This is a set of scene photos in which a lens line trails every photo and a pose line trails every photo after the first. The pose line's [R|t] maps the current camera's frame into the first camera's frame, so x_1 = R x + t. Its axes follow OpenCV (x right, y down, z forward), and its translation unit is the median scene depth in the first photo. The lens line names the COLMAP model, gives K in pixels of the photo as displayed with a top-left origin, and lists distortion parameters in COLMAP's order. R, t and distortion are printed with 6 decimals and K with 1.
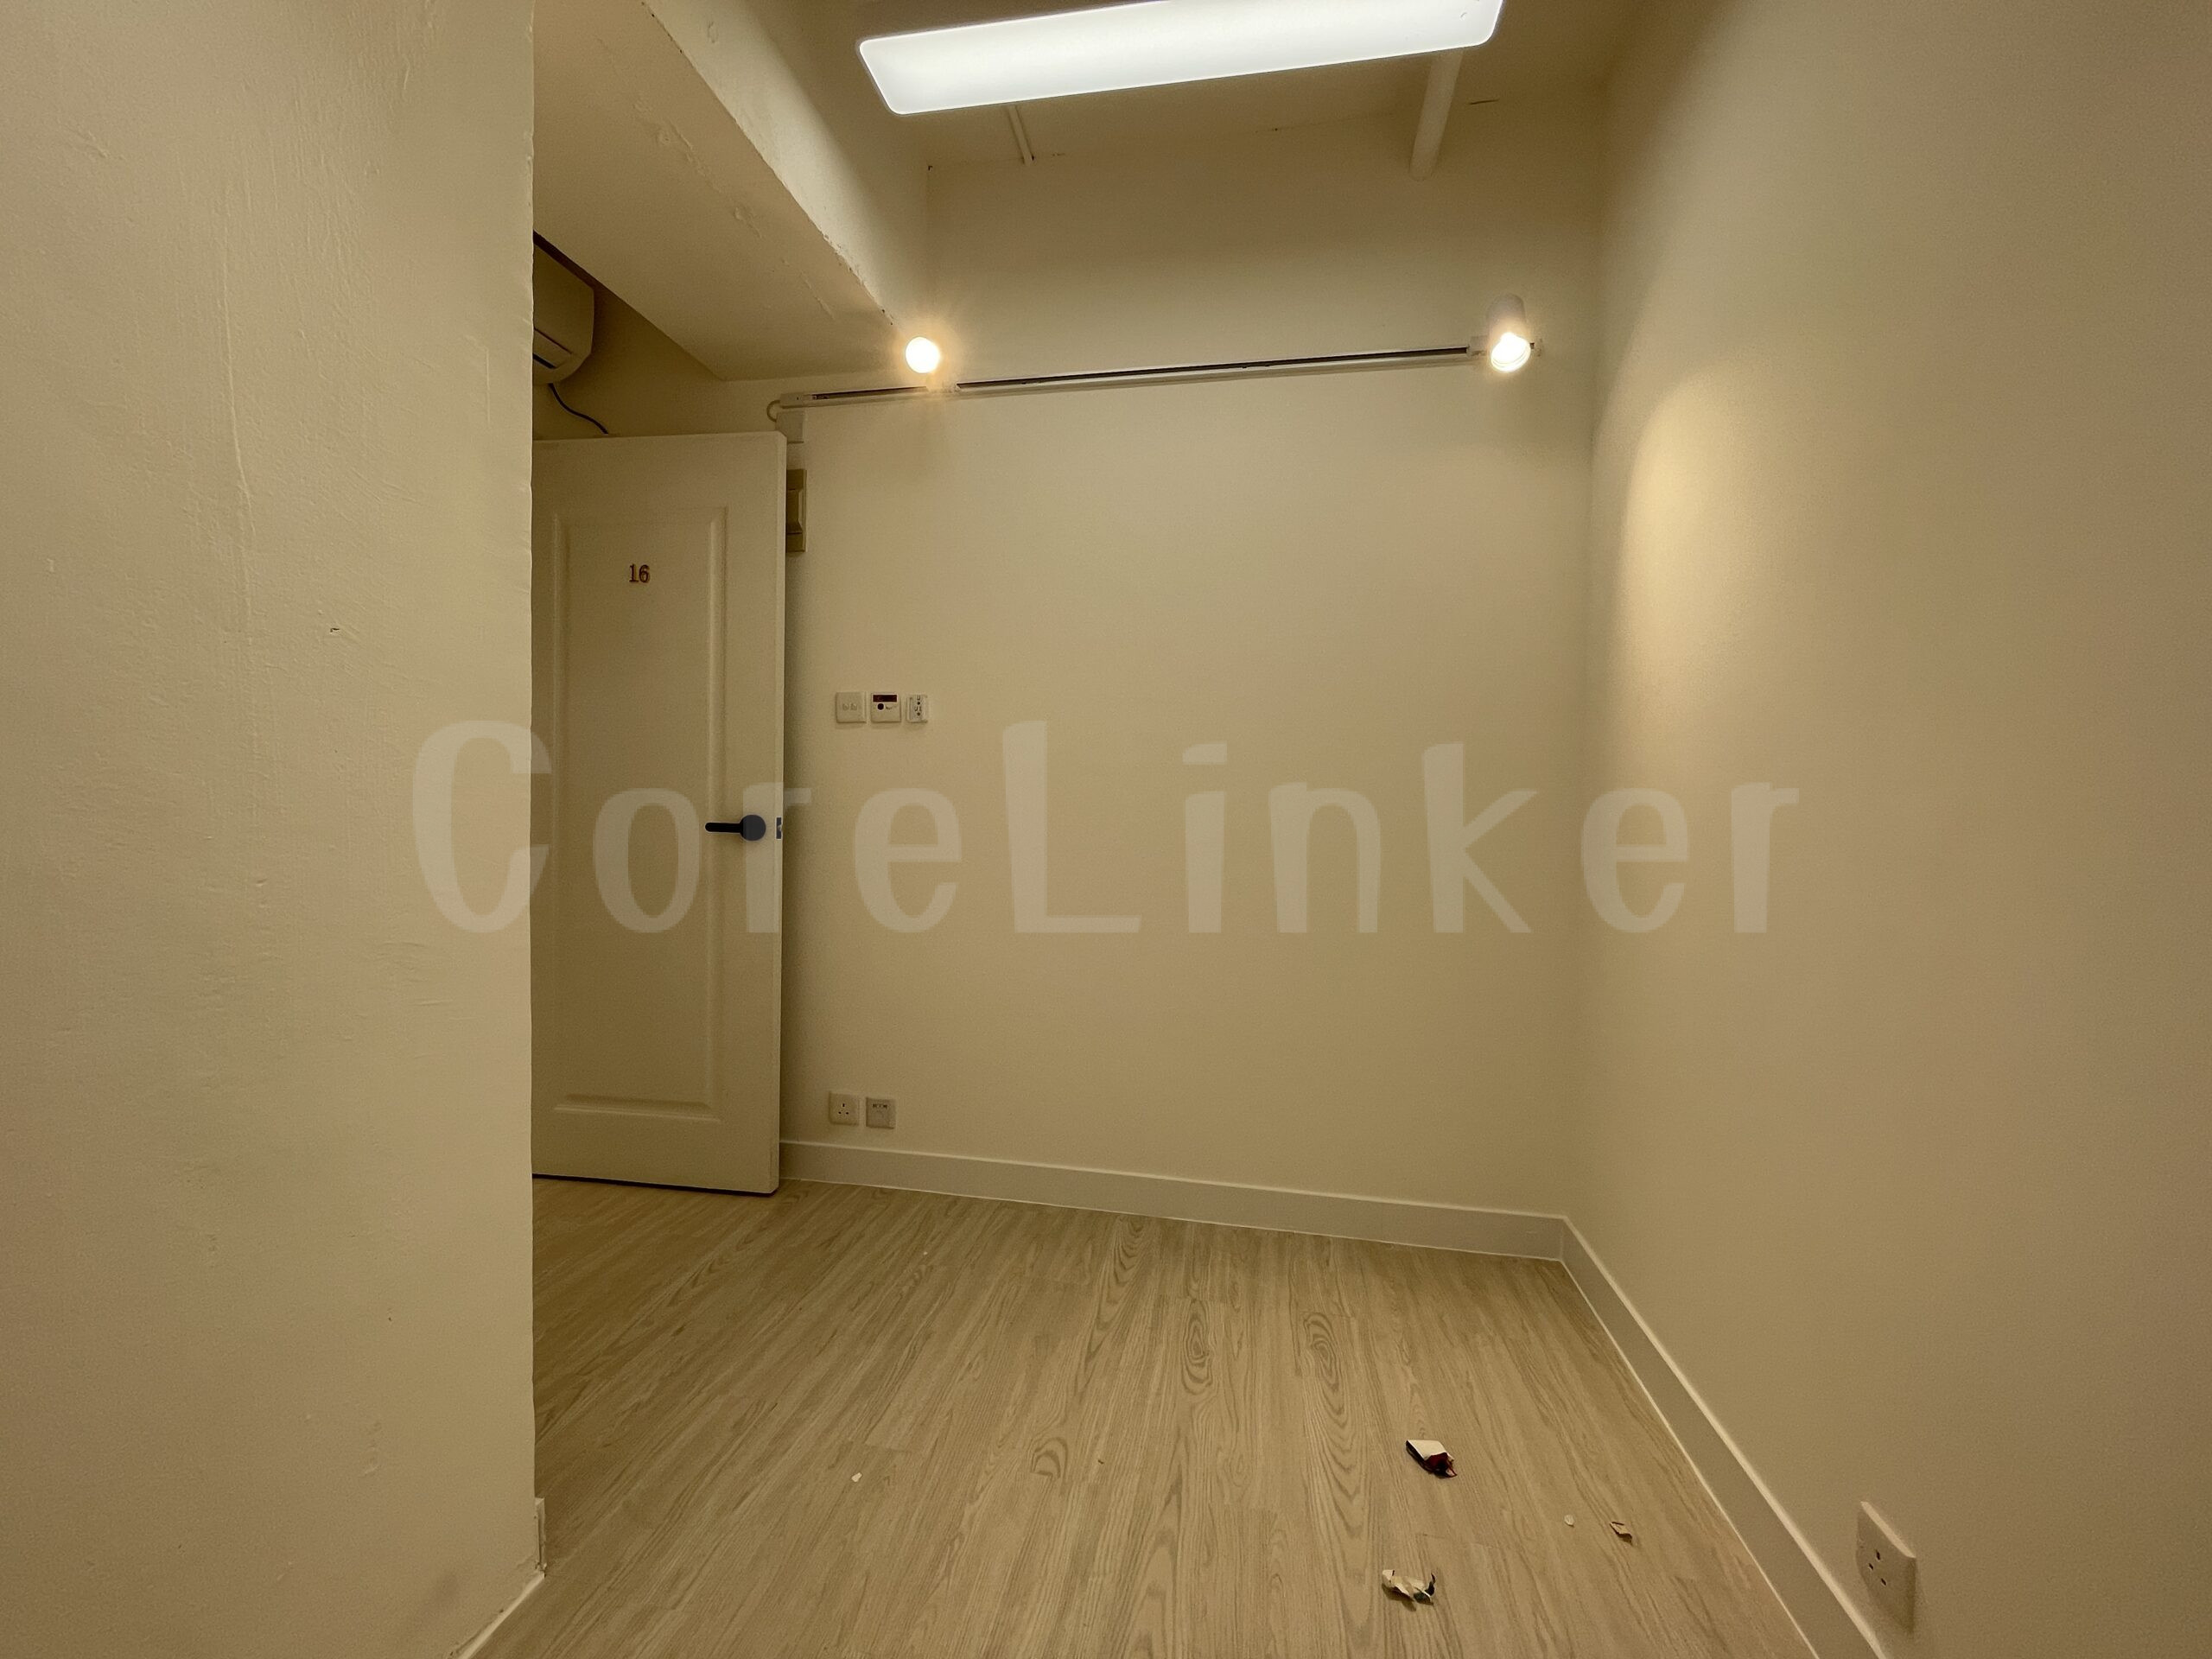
lens RADIAL K [[886.8, 0, 1101.4], [0, 886.8, 822.8], [0, 0, 1]] dist [0.003361, 0.000274]
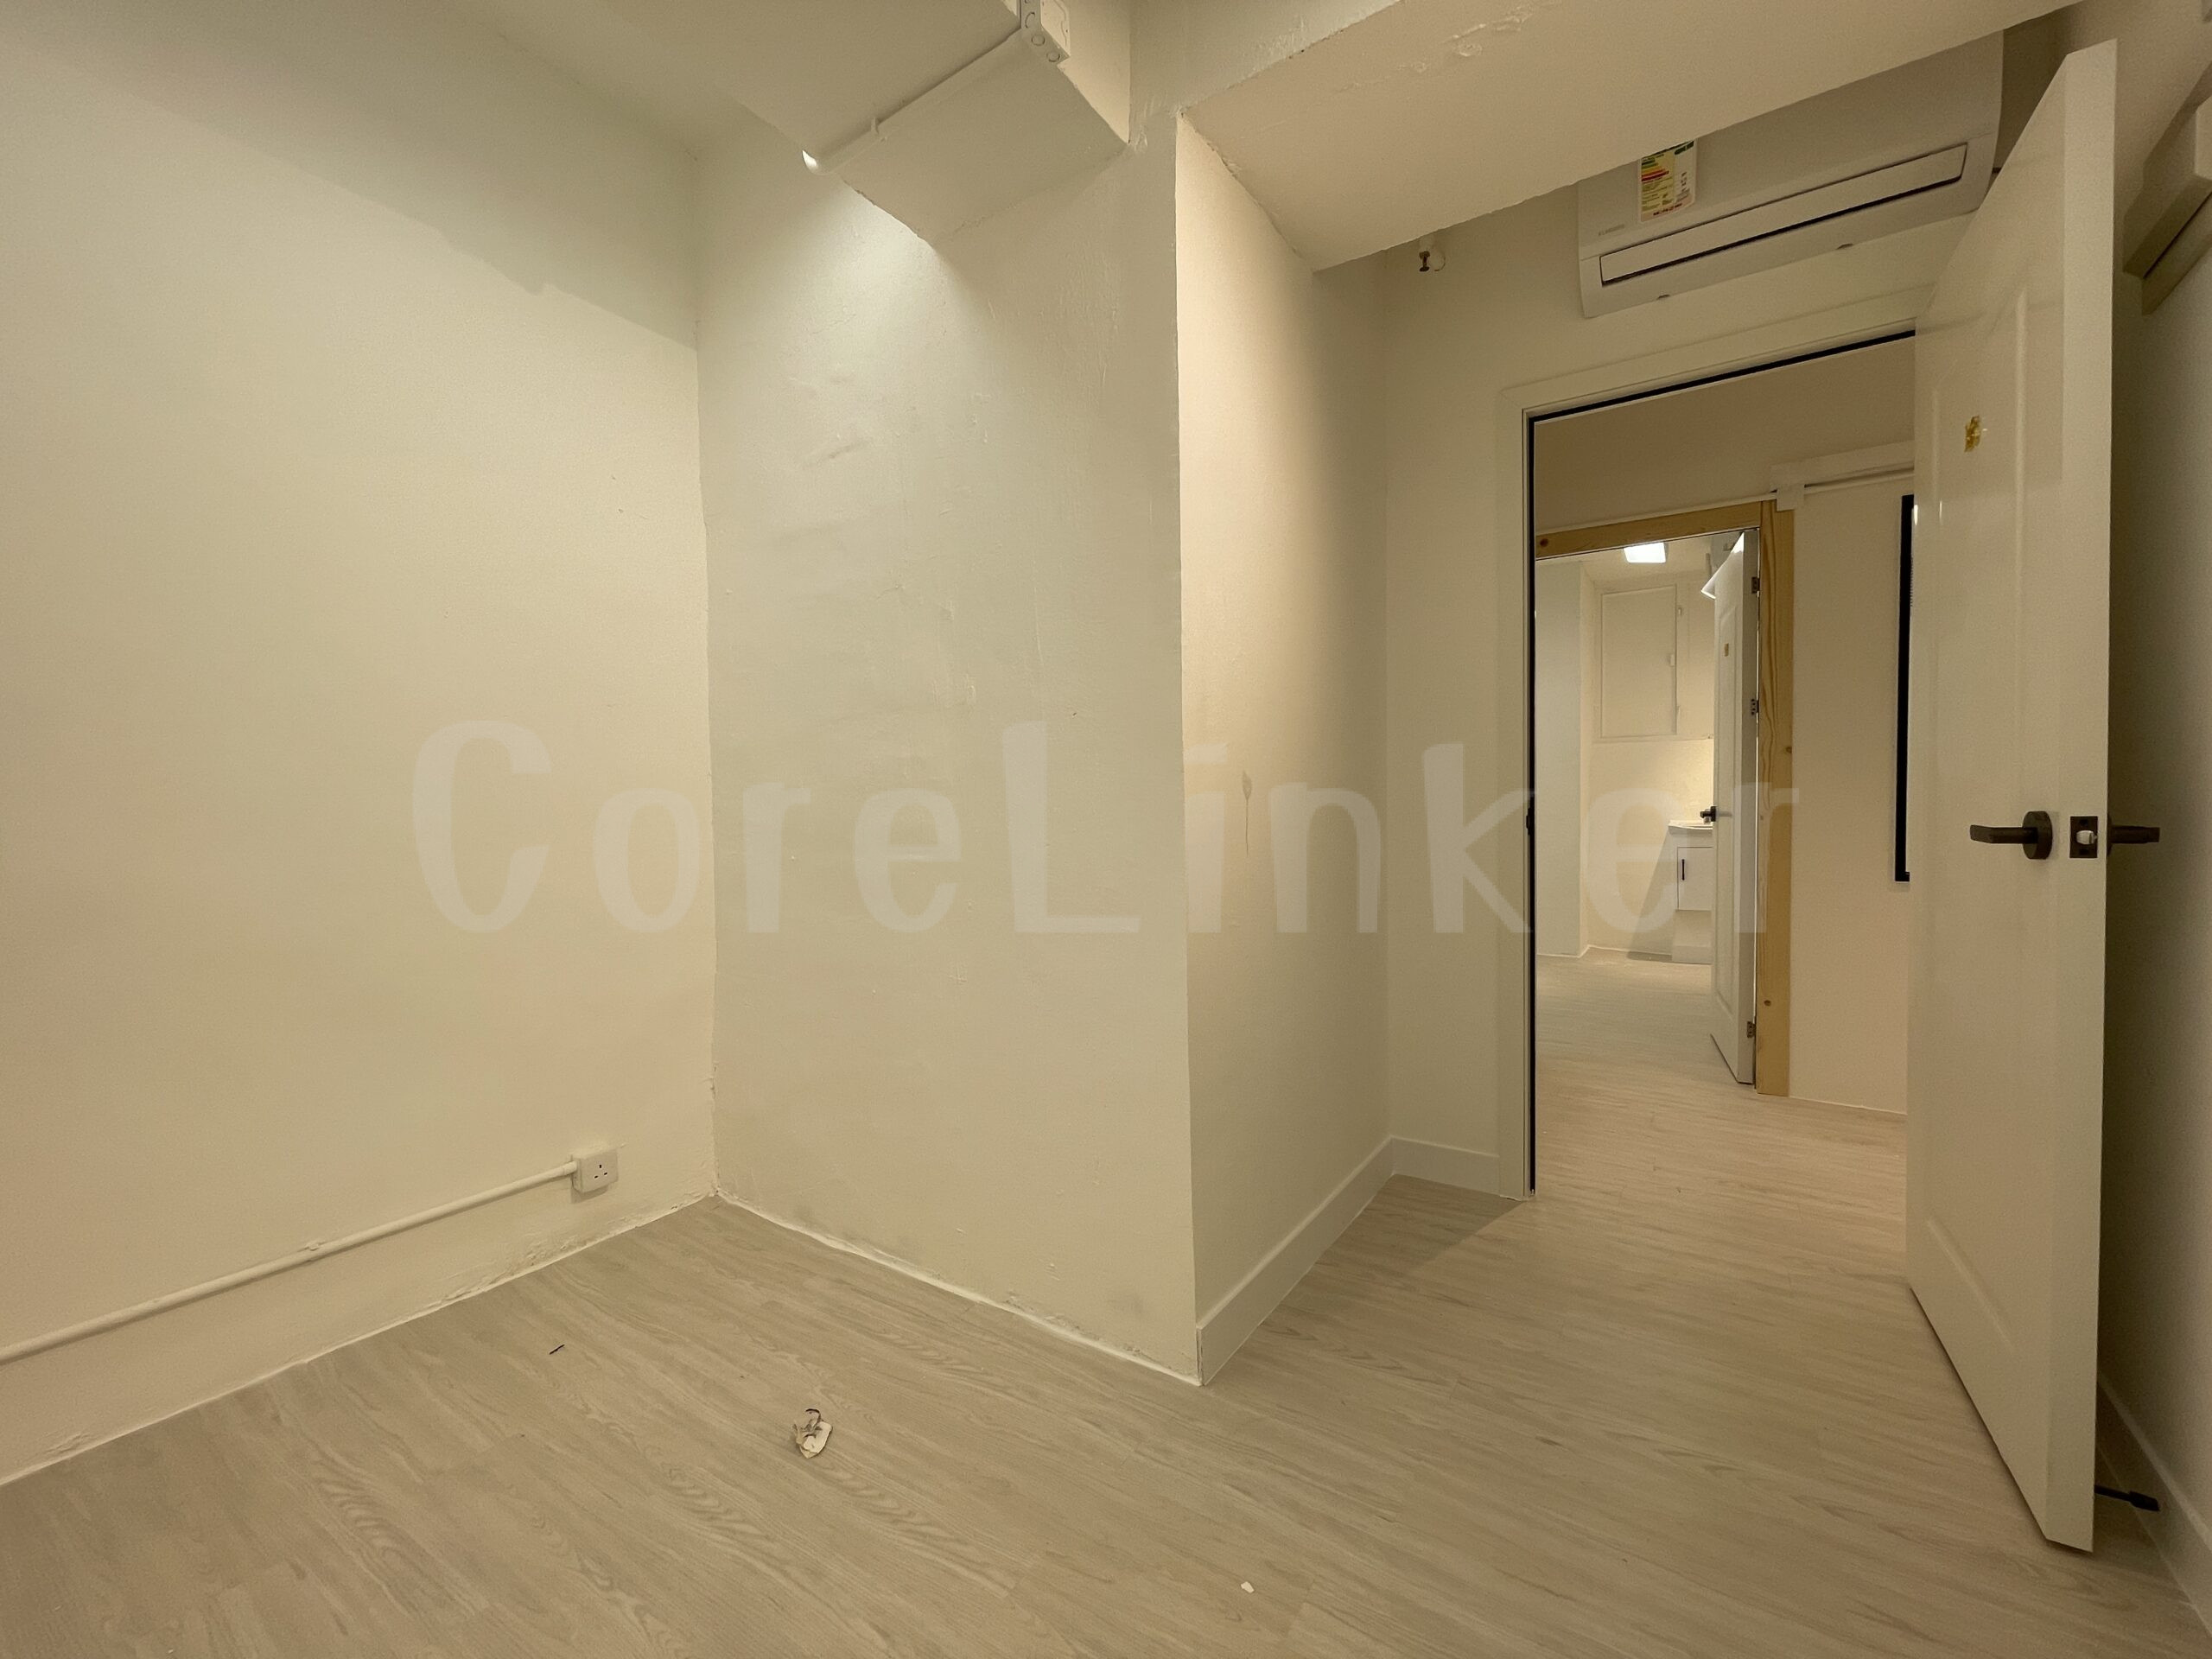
lens RADIAL K [[886.8, 0, 1103.1], [0, 886.8, 827.3], [0, 0, 1]] dist [0.003361, 0.000274]
pose [[-0.402535, 0.016274, -0.915260, 0.514130], [0.001418, 0.999852, 0.017155, -0.015148], [0.915404, 0.005608, -0.402498, 1.117654]]
